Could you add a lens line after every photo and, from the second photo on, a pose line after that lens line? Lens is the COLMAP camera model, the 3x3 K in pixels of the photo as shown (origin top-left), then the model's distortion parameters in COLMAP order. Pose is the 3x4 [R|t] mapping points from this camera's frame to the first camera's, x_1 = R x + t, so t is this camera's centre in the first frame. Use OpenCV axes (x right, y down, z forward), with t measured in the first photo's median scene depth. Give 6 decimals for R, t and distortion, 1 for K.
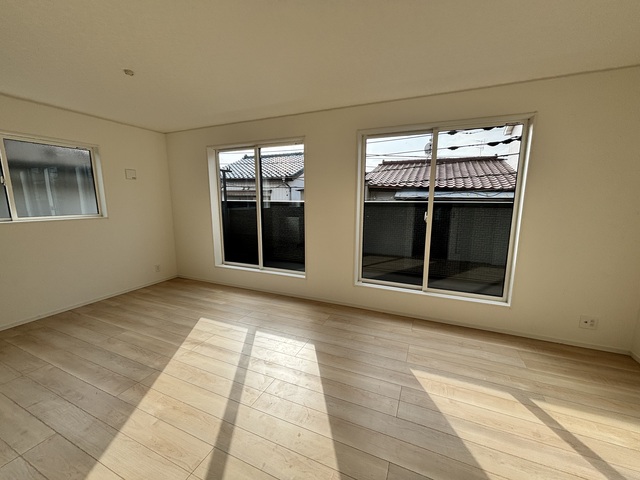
lens RADIAL K [[257.9, 0, 320.0], [0, 257.9, 240.0], [0, 0, 1]] dist [-0.000808, 0.000154]
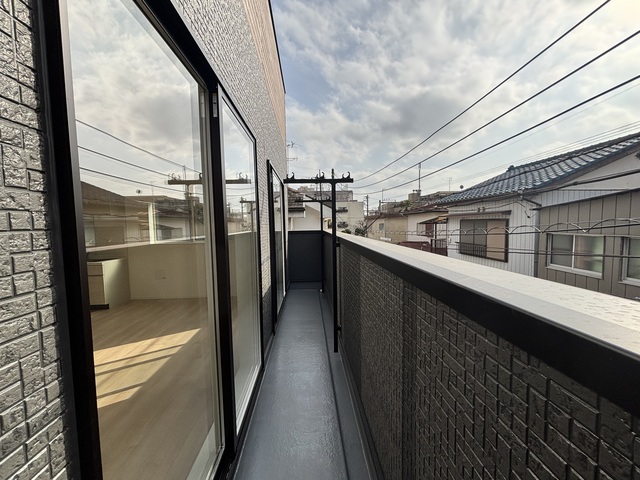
lens RADIAL K [[257.9, 0, 320.0], [0, 257.9, 240.0], [0, 0, 1]] dist [-0.000808, 0.000154]
pose [[0.449856, 0.044789, -0.891977, 0.748151], [-0.125062, 0.992060, -0.013259, -0.139508], [0.884301, 0.117517, 0.451886, 0.817360]]
